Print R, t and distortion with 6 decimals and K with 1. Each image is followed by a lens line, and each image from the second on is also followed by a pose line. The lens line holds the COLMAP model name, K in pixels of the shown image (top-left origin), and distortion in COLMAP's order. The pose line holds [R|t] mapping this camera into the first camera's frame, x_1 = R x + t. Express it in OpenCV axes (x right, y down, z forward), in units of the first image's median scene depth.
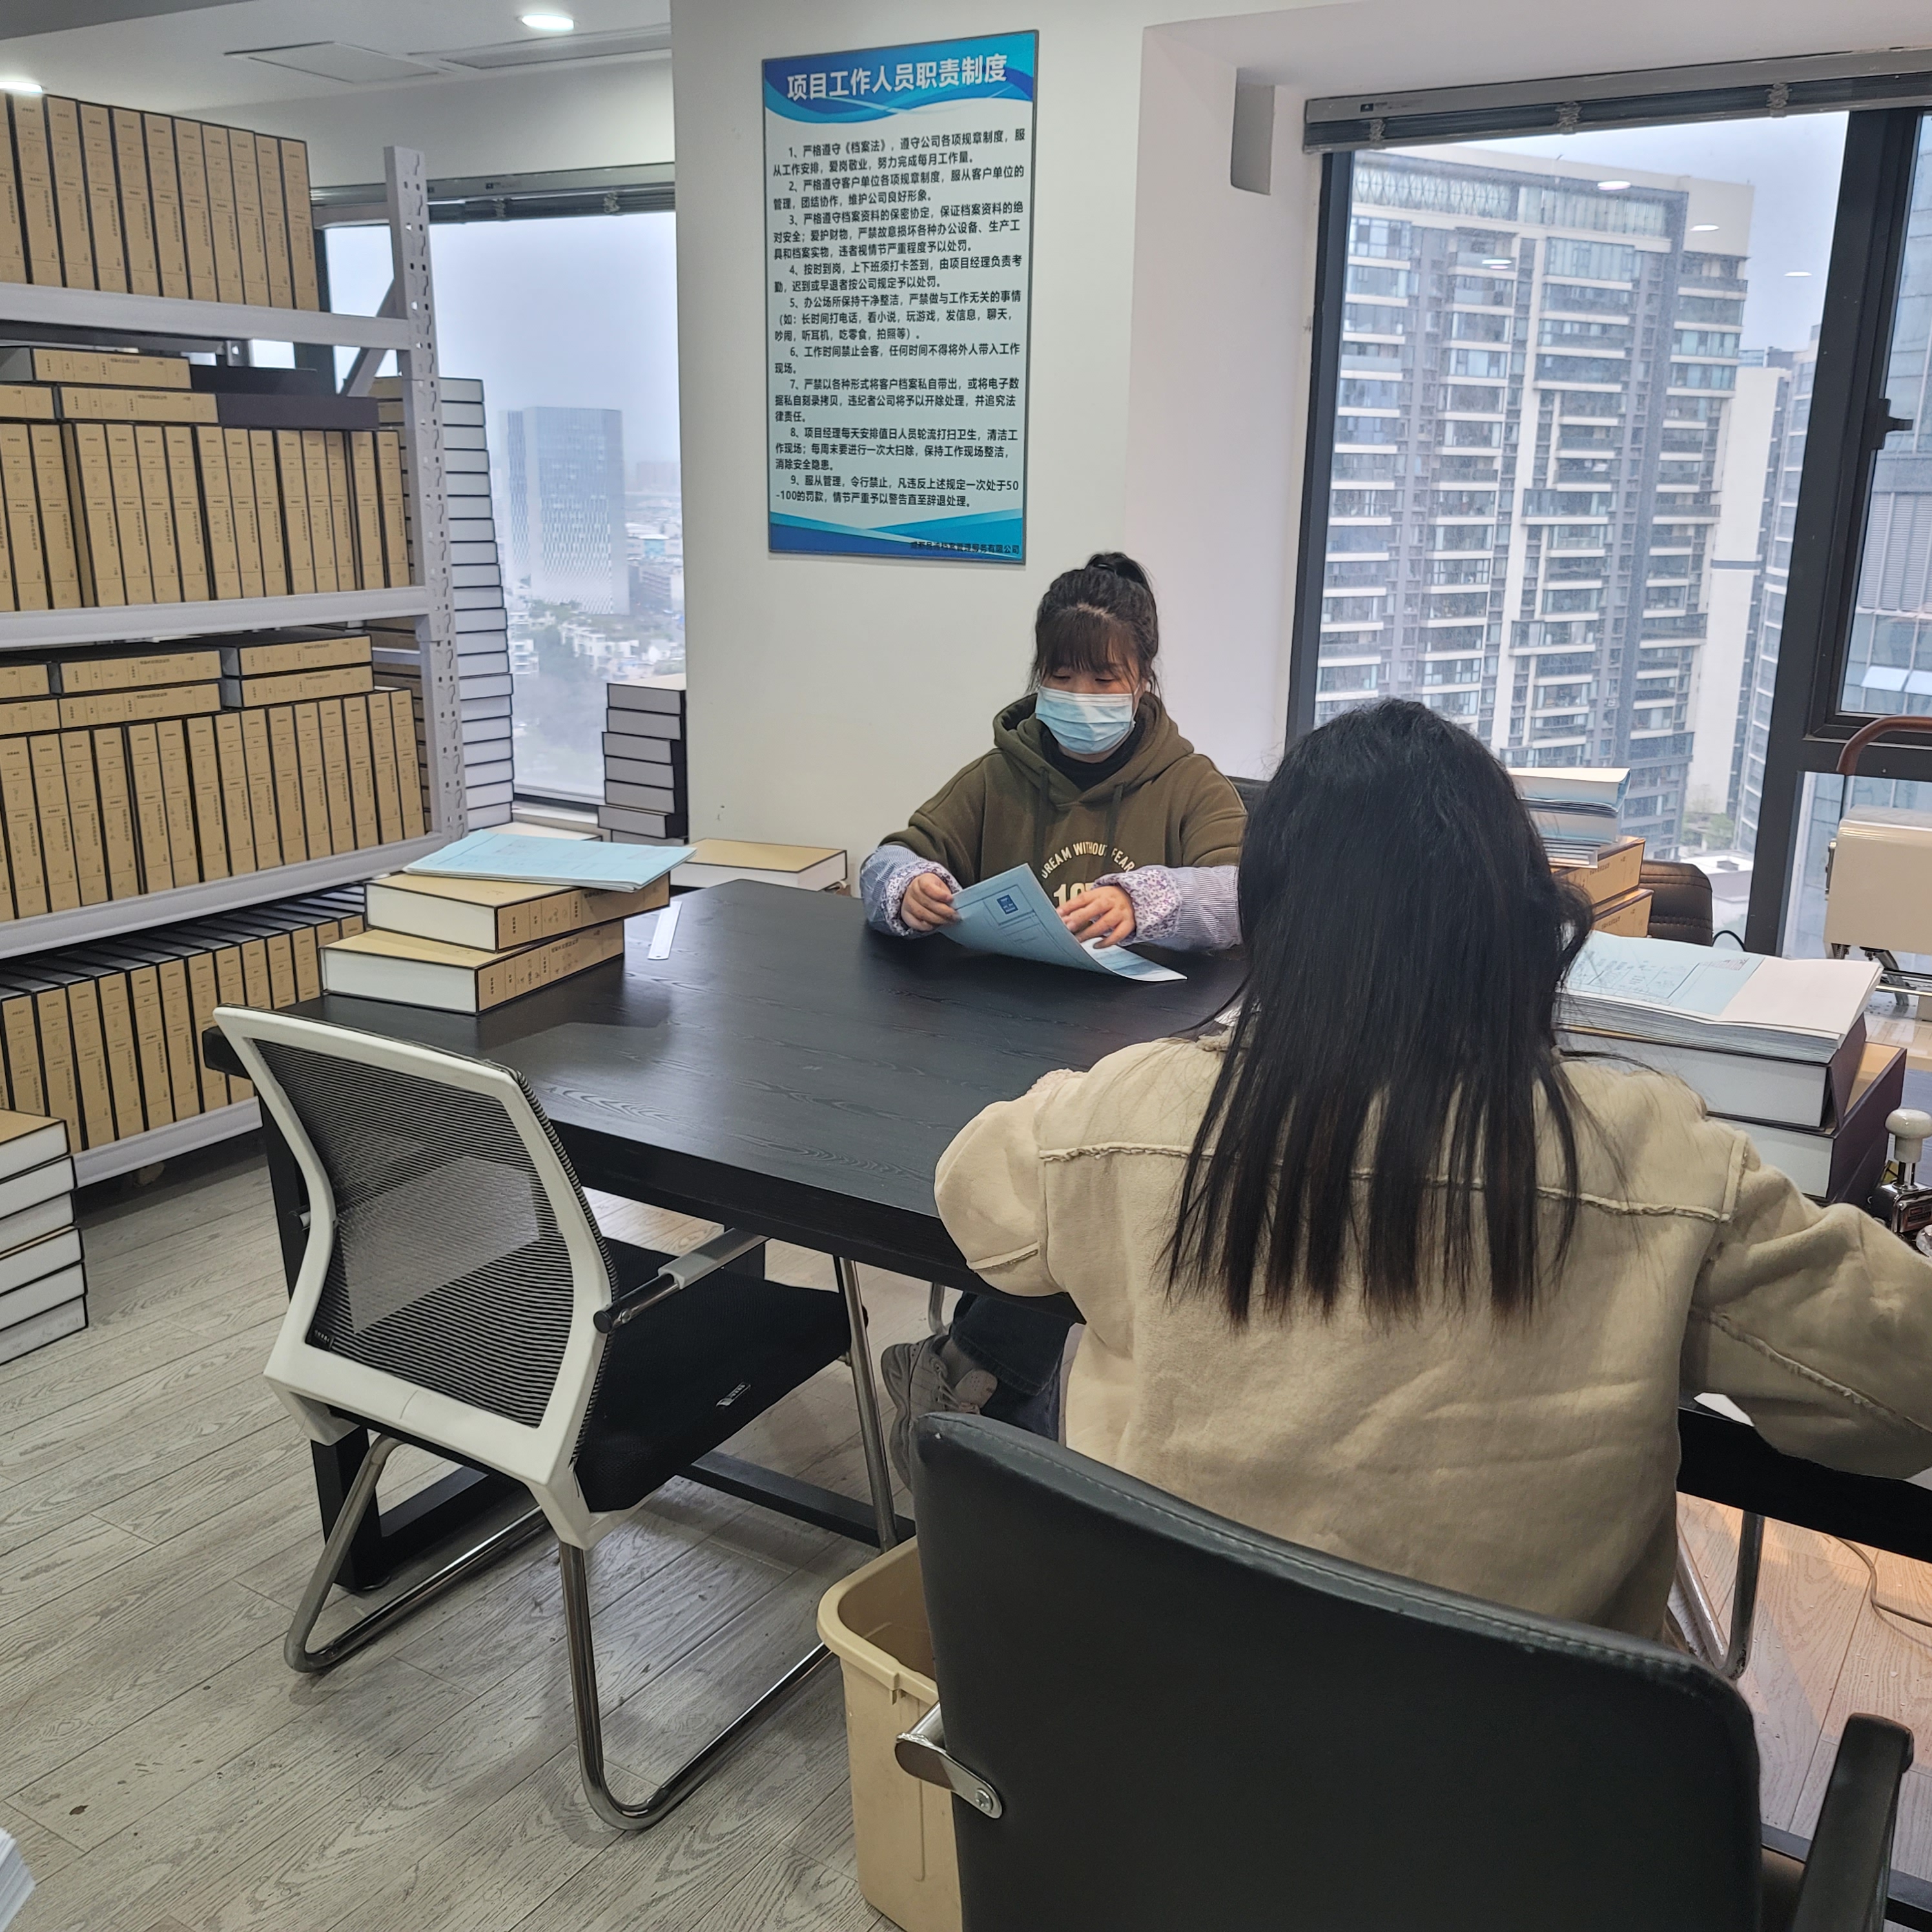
lens RADIAL K [[1910.6, 0, 1001.1], [0, 1910.6, 945.7], [0, 0, 1]] dist [0.031975, 0.038012]
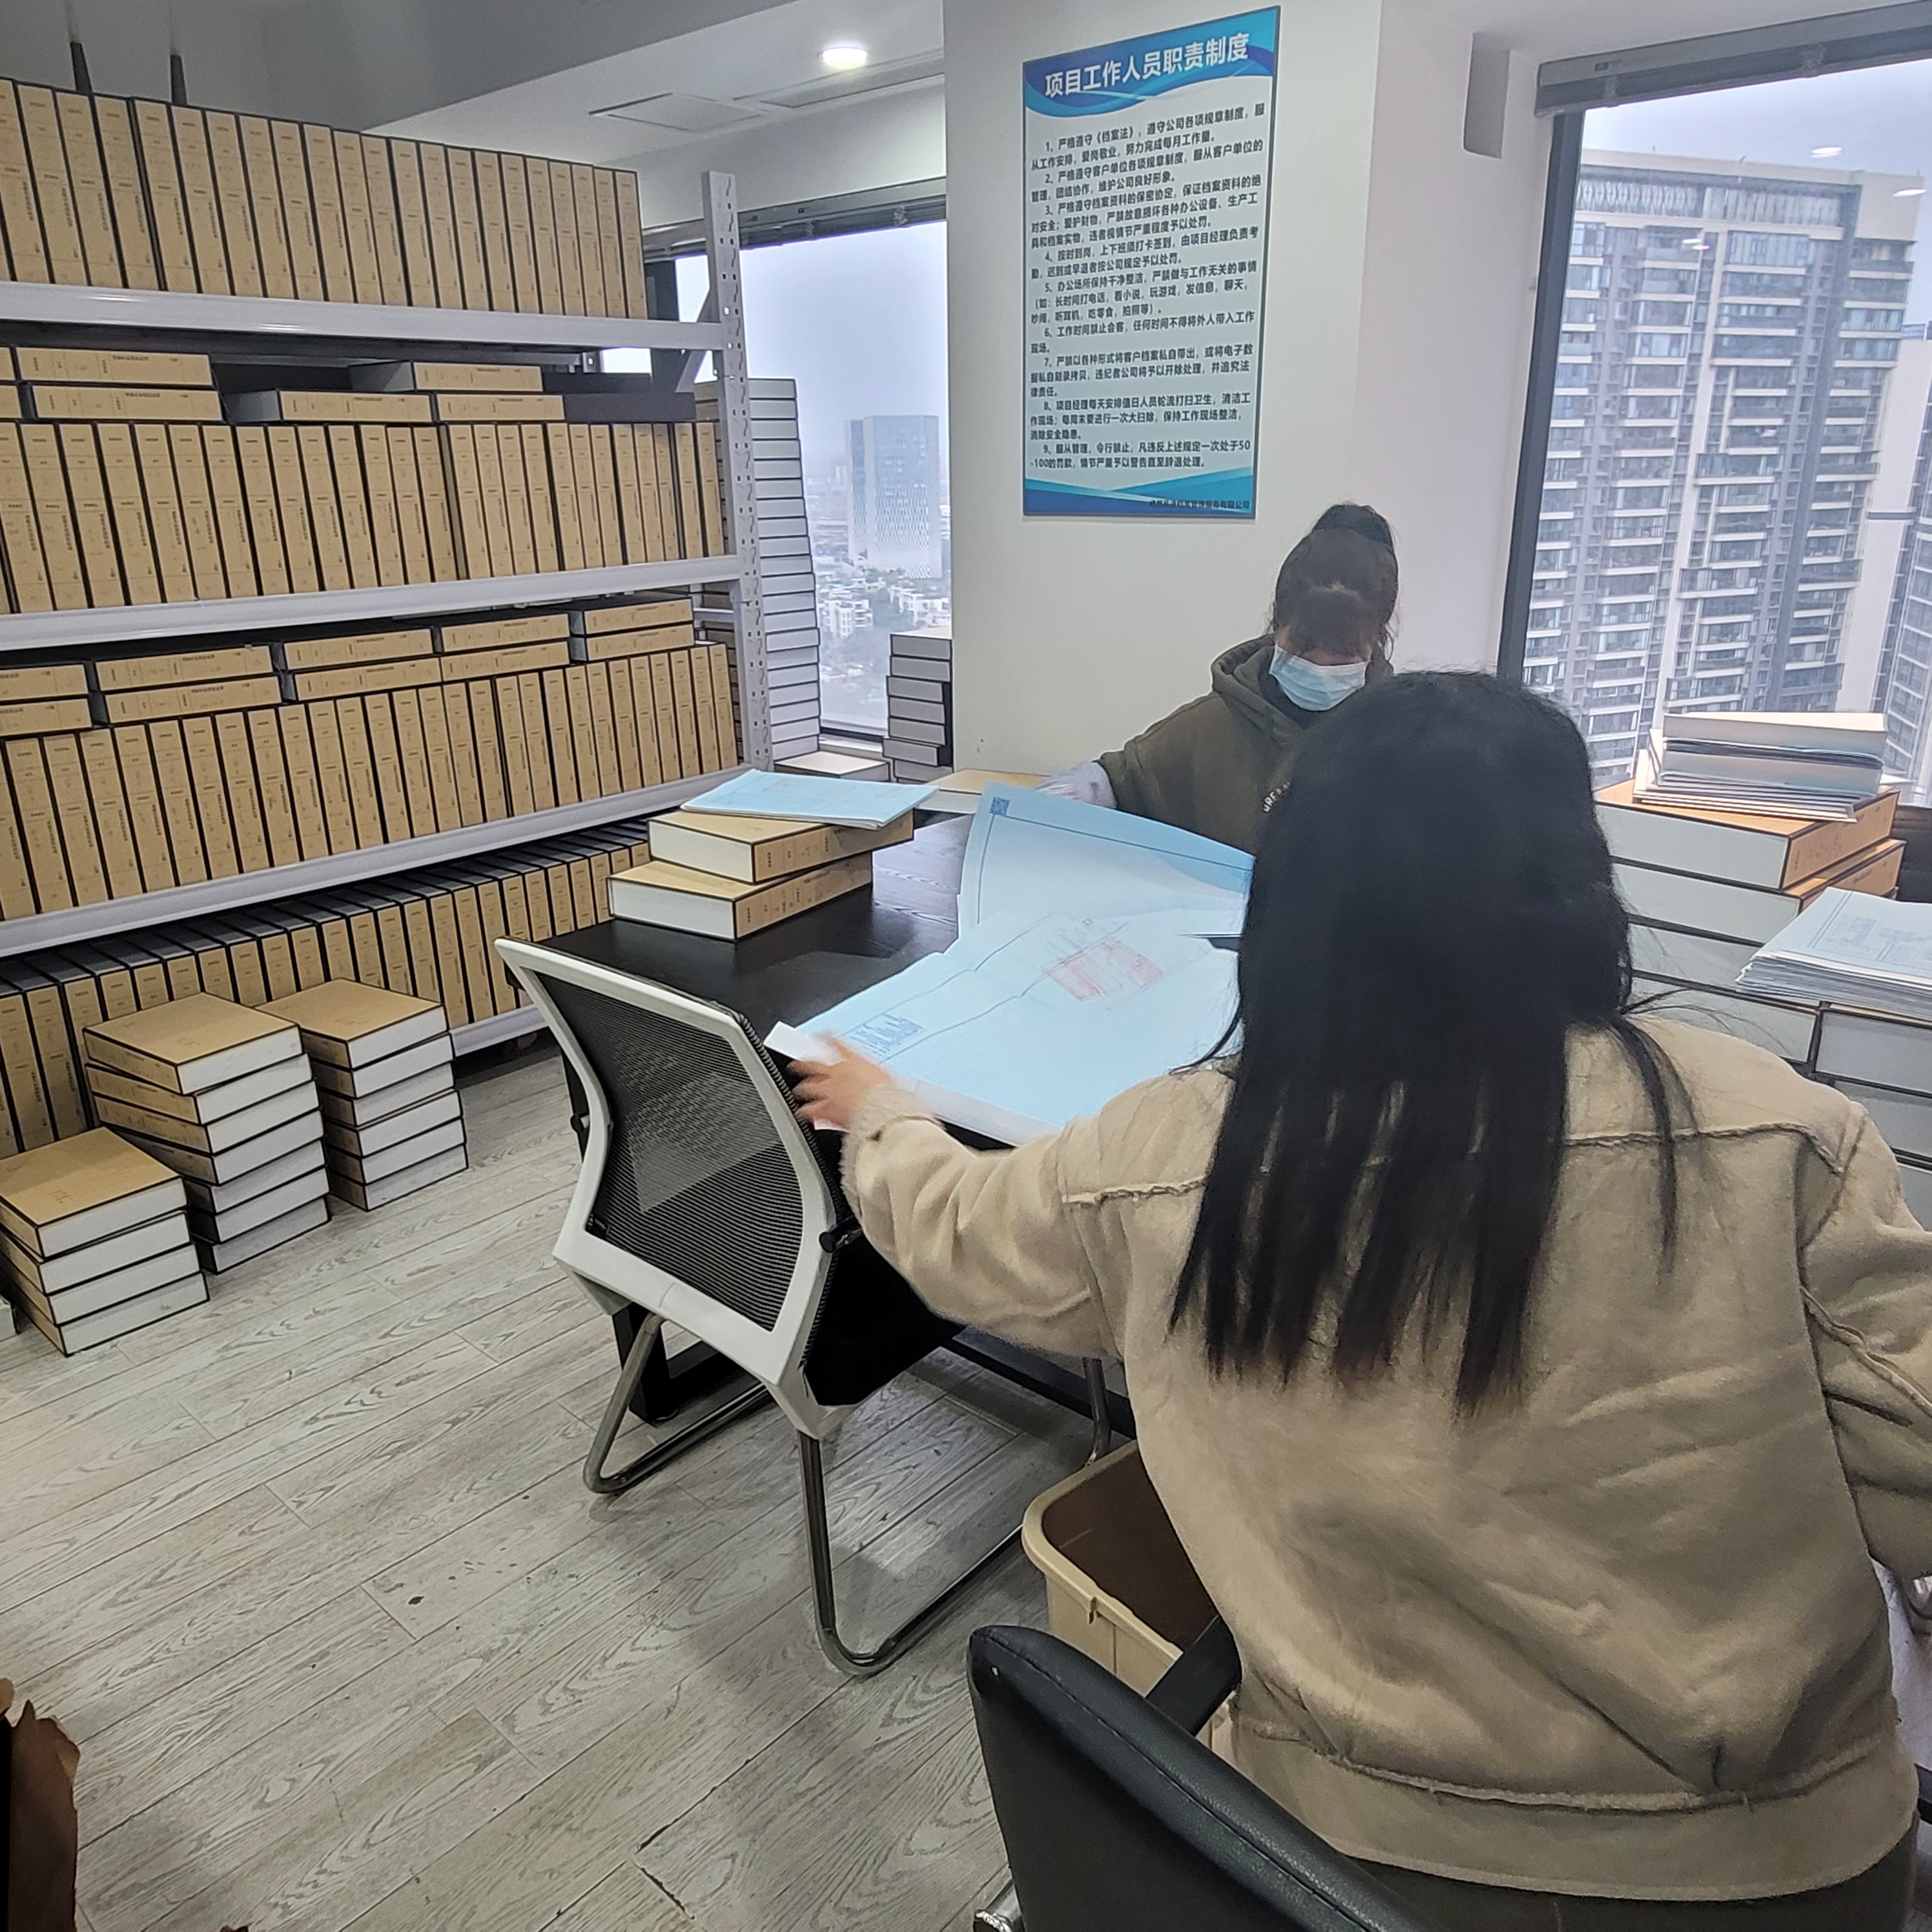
lens RADIAL K [[1448.7, 0, 968.7], [0, 1448.7, 949.2], [0, 0, 1]] dist [0.003951, -0.006455]
pose [[0.983721, 0.025963, -0.177815, 0.005876], [-0.011542, 0.996594, 0.081657, -0.021221], [0.179329, -0.078276, 0.980670, 0.141343]]
